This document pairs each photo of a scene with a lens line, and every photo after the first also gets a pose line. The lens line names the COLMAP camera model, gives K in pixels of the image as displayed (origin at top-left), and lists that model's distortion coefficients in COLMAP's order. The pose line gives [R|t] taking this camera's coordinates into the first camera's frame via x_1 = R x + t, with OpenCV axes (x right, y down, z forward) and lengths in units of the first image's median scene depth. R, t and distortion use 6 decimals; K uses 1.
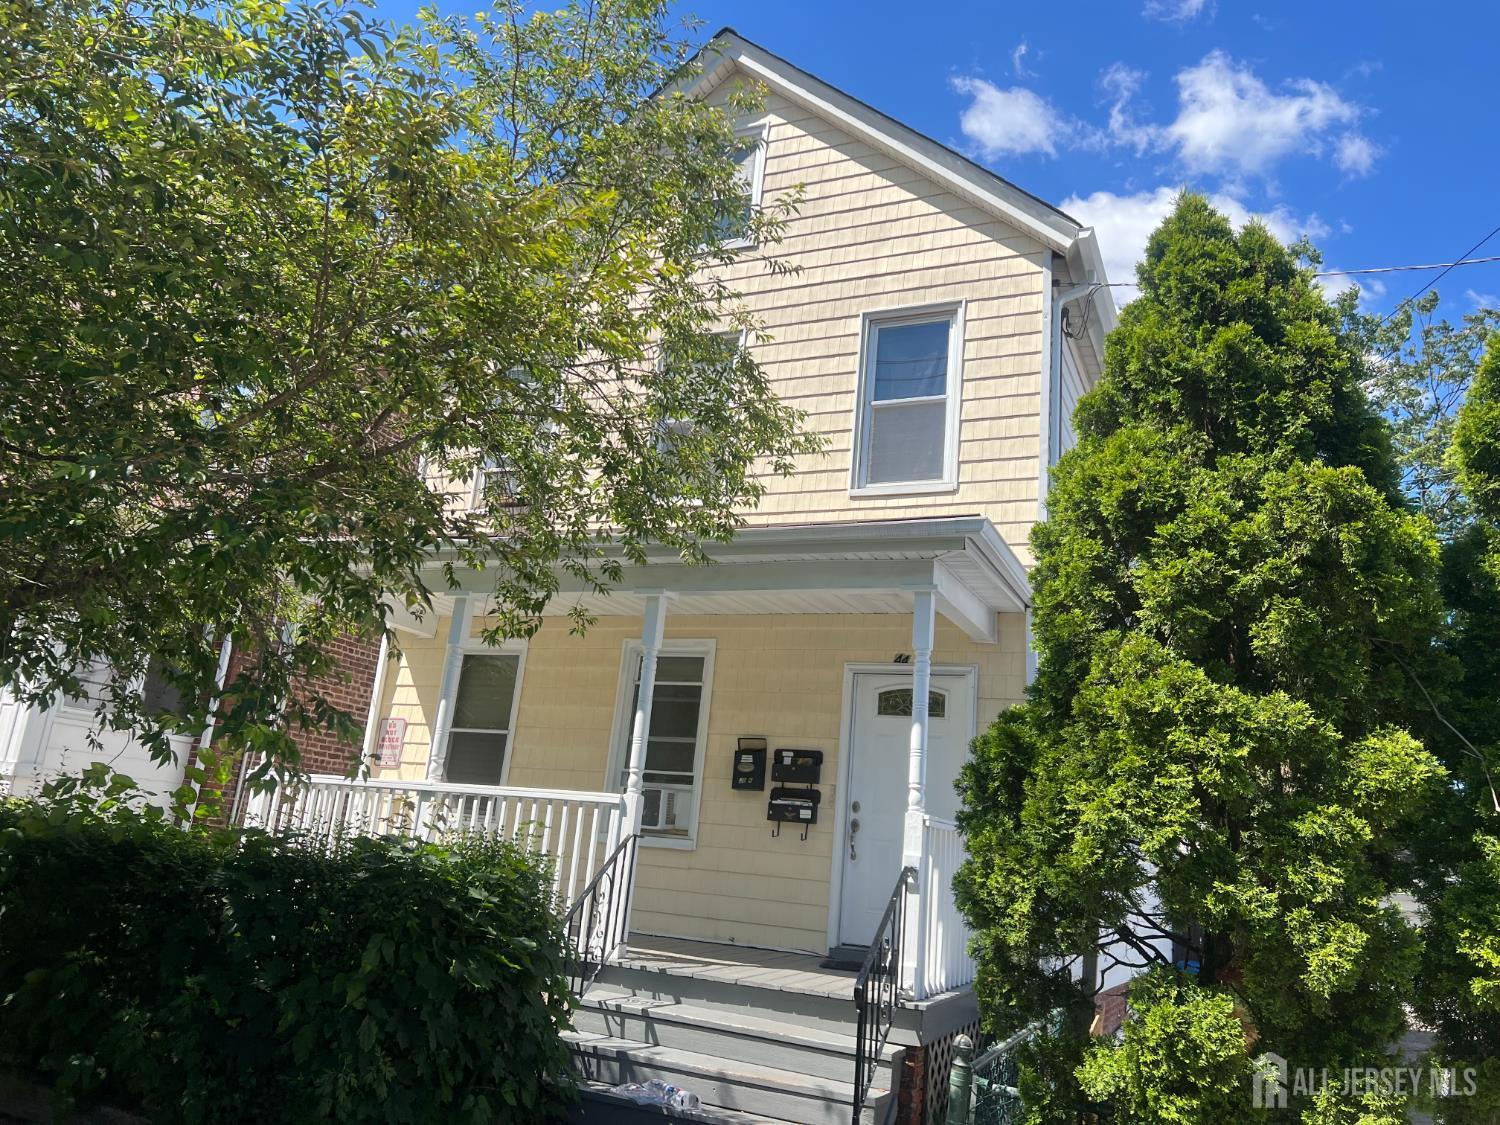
lens RADIAL K [[1125.8, 0, 745.1], [0, 1125.8, 551.6], [0, 0, 1]] dist [0.069447, -0.070493]
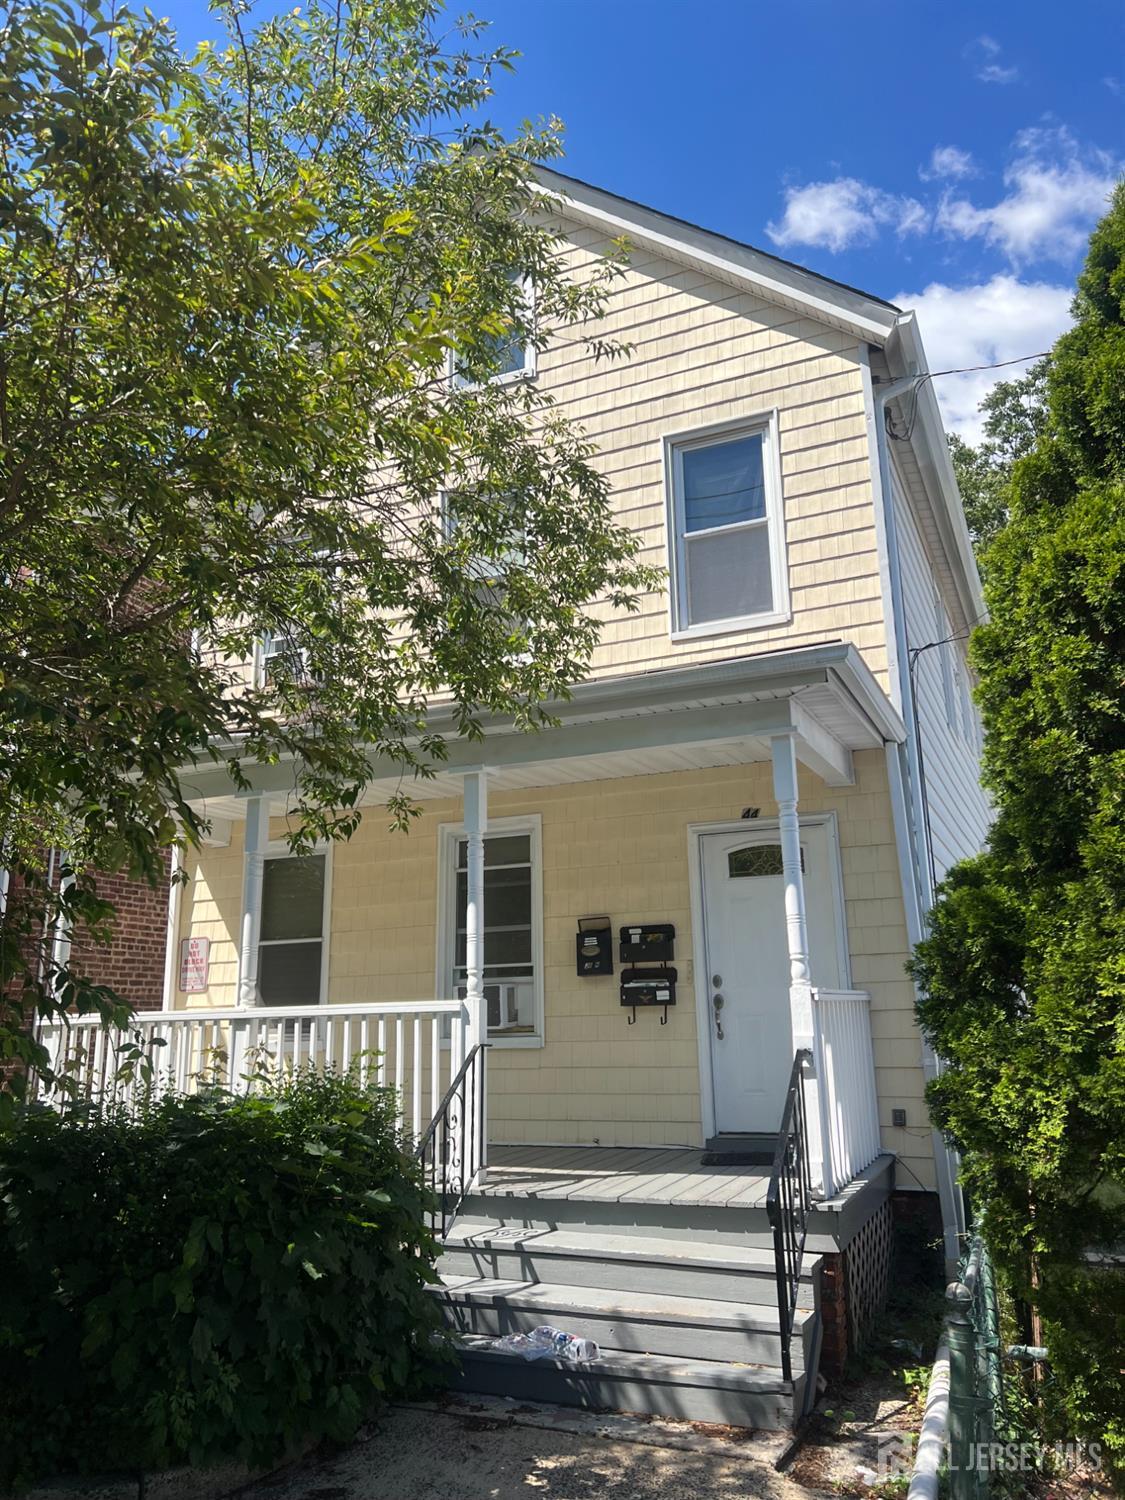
lens RADIAL K [[1126.8, 0, 562.5], [0, 1126.8, 750.0], [0, 0, 1]] dist [0.065490, -0.067524]
pose [[0.993987, -0.106911, 0.023660, -0.031603], [0.106230, 0.993936, 0.028385, 0.003763], [-0.026551, -0.025701, 0.999317, 0.122472]]
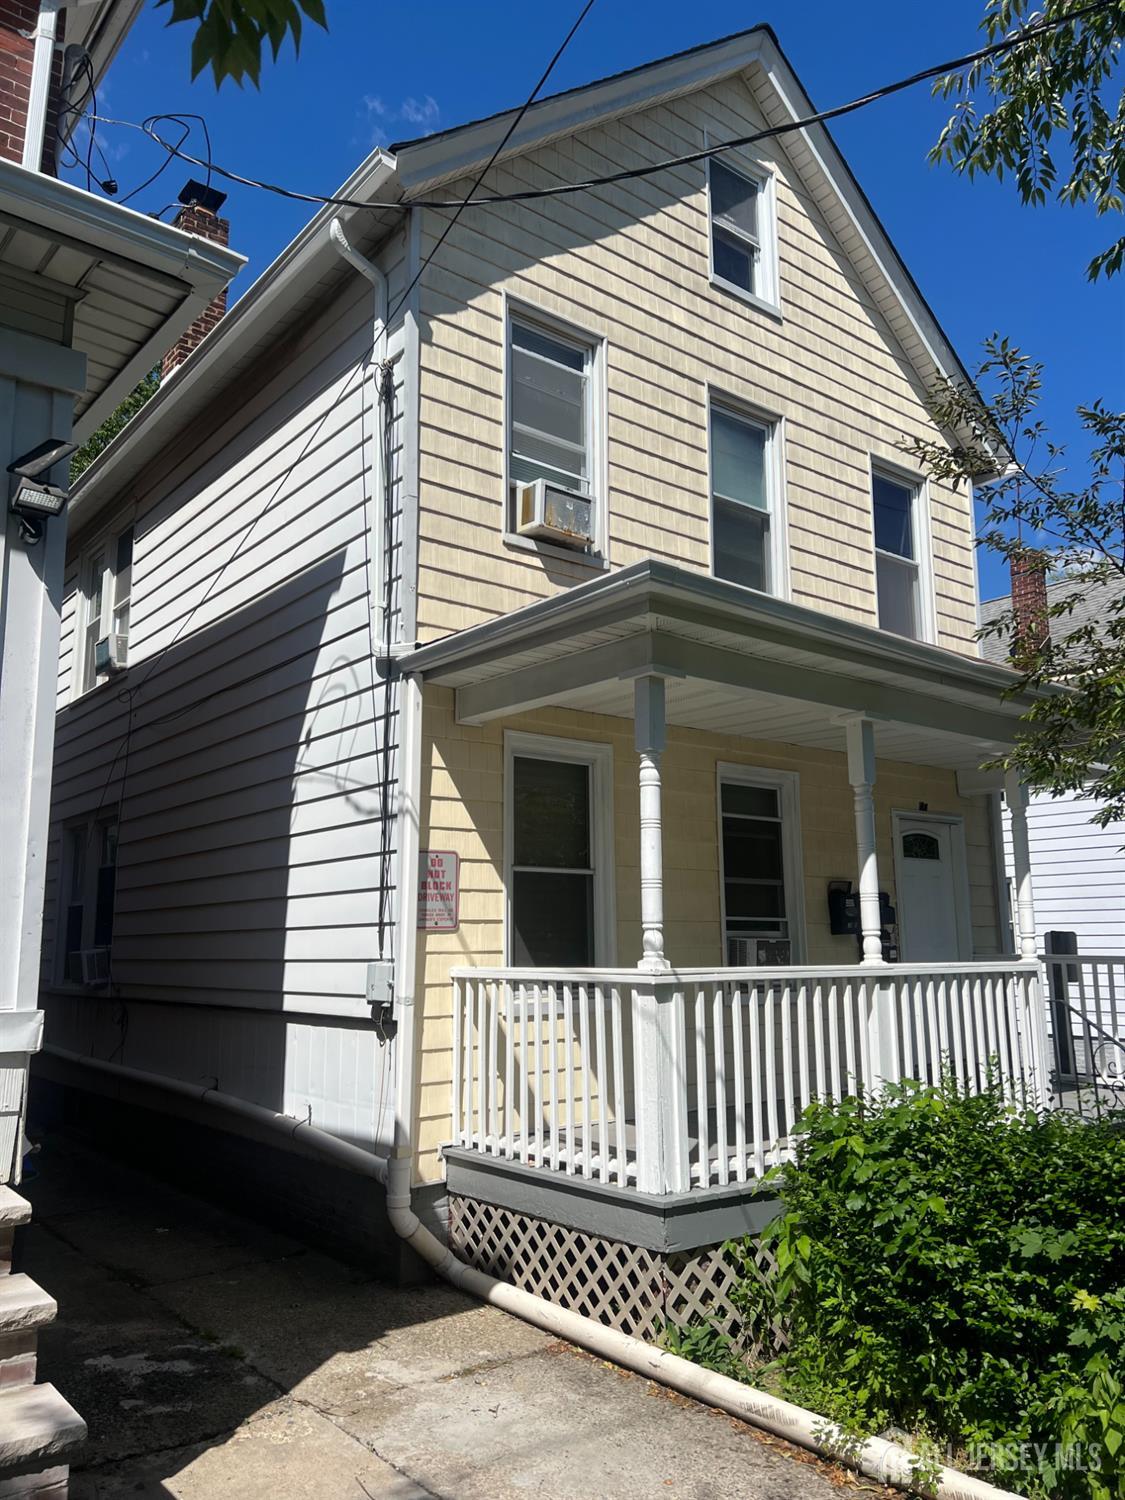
lens RADIAL K [[1126.8, 0, 562.5], [0, 1126.8, 750.0], [0, 0, 1]] dist [0.065490, -0.067524]
pose [[0.451819, 0.059993, 0.890090, -1.186756], [-0.194239, 0.980415, 0.032517, 0.087637], [-0.870707, -0.187582, 0.454623, 0.971393]]
